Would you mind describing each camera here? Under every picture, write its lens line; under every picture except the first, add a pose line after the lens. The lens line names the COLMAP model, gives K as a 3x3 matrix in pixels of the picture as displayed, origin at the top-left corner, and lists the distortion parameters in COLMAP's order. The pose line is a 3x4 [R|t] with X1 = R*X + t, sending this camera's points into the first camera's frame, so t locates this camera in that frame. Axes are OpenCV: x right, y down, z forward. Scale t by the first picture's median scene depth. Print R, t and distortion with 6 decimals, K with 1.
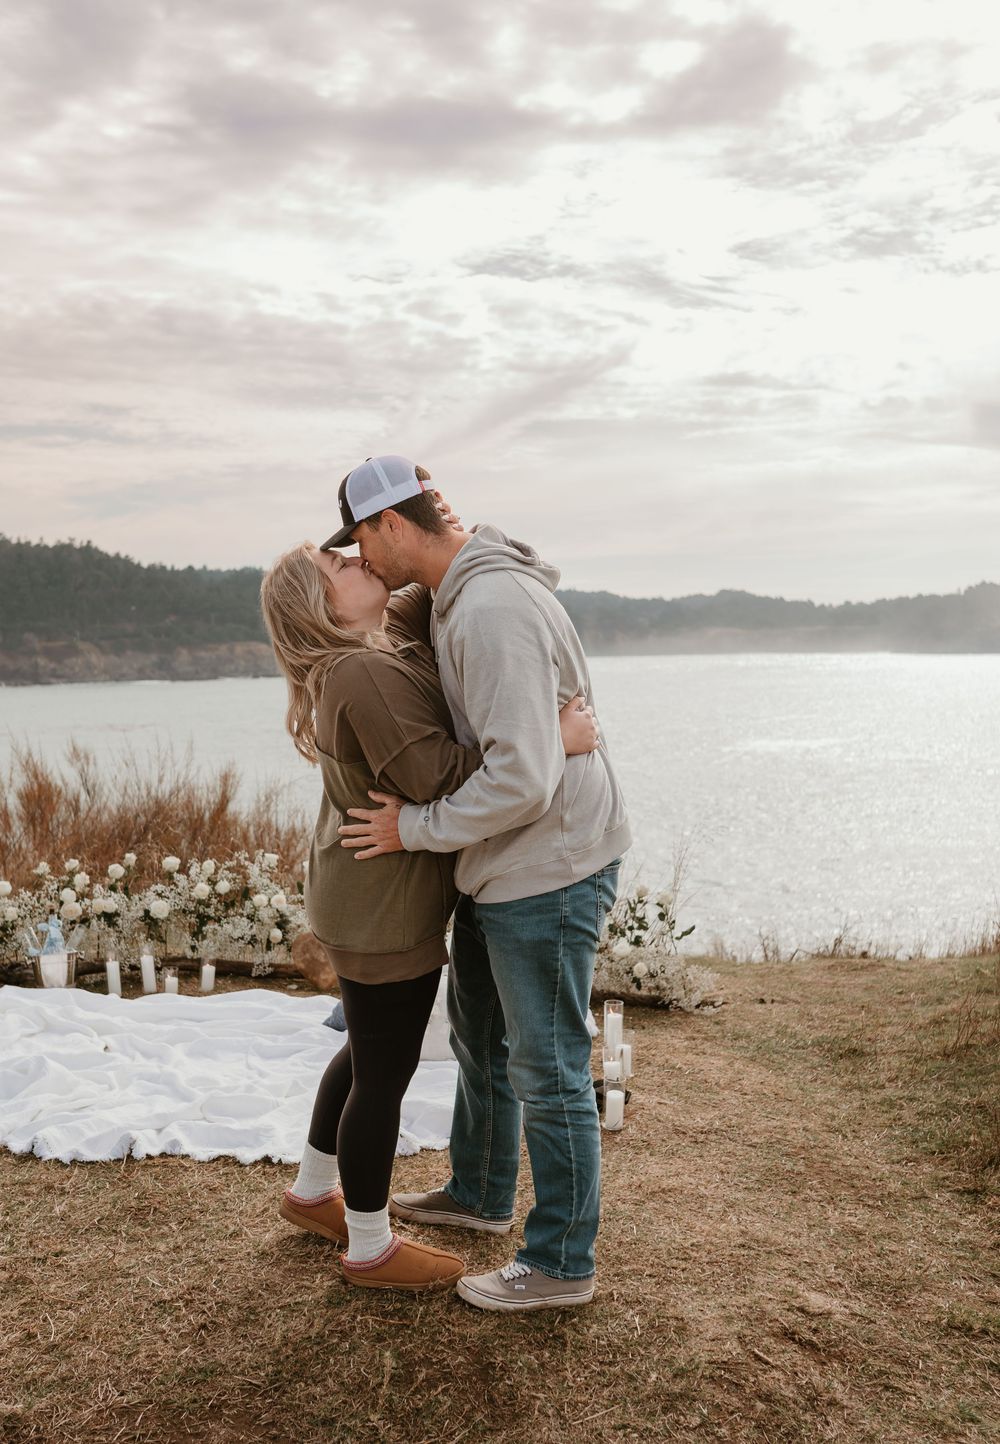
lens RADIAL K [[1543.5, 0, 511.9], [0, 1543.5, 771.9], [0, 0, 1]] dist [-0.039605, 0.267165]
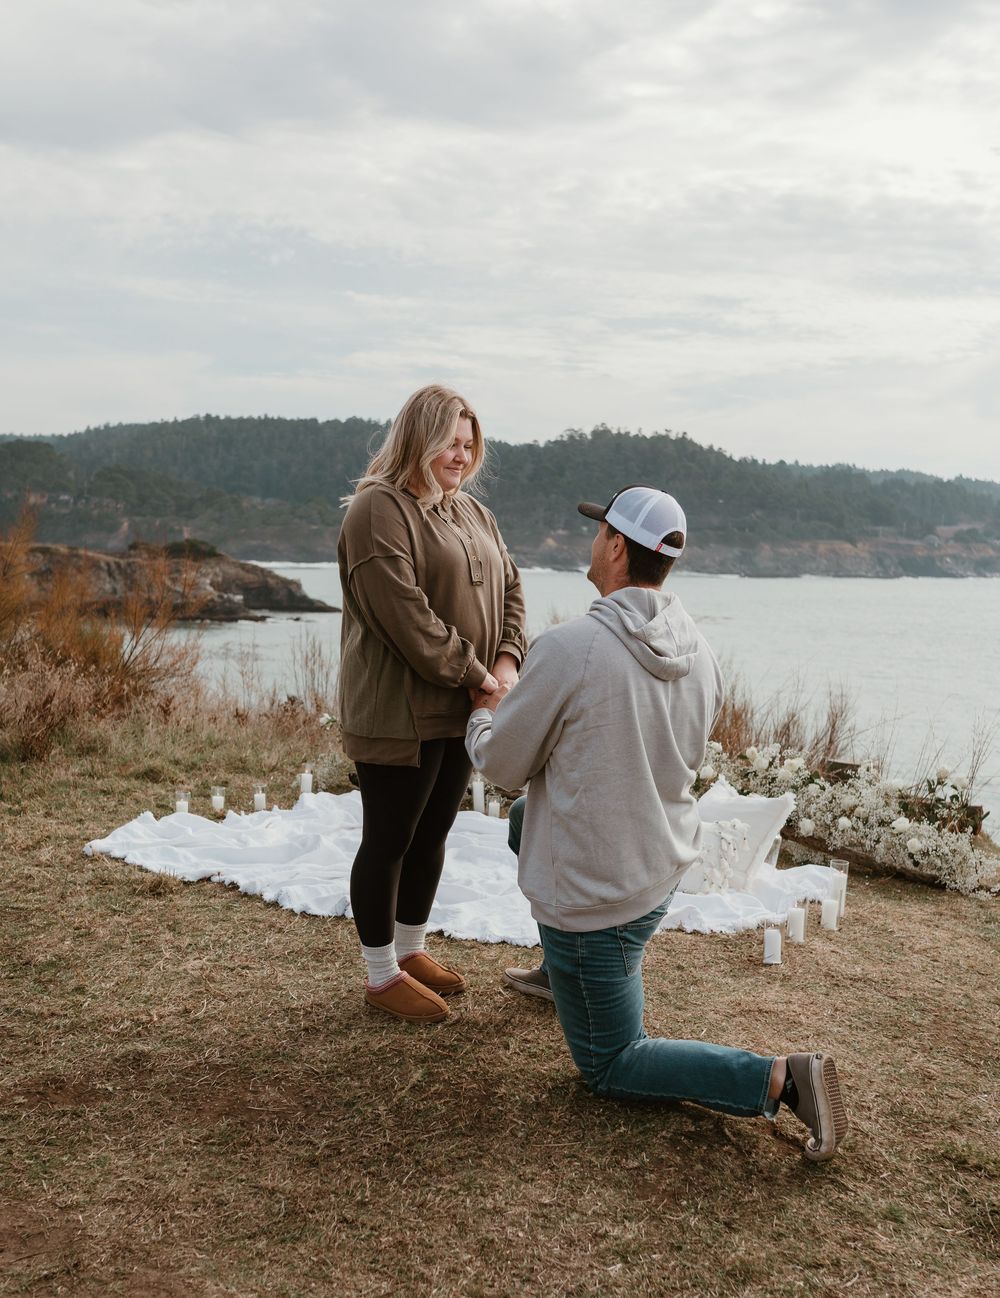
lens RADIAL K [[1571.9, 0, 494.0], [0, 1571.9, 750.9], [0, 0, 1]] dist [-0.025267, 0.276307]
pose [[0.918313, 0.101387, -0.382650, 0.196027], [-0.083306, 0.994494, 0.063577, 0.021786], [0.386989, -0.026506, 0.921703, -0.047706]]
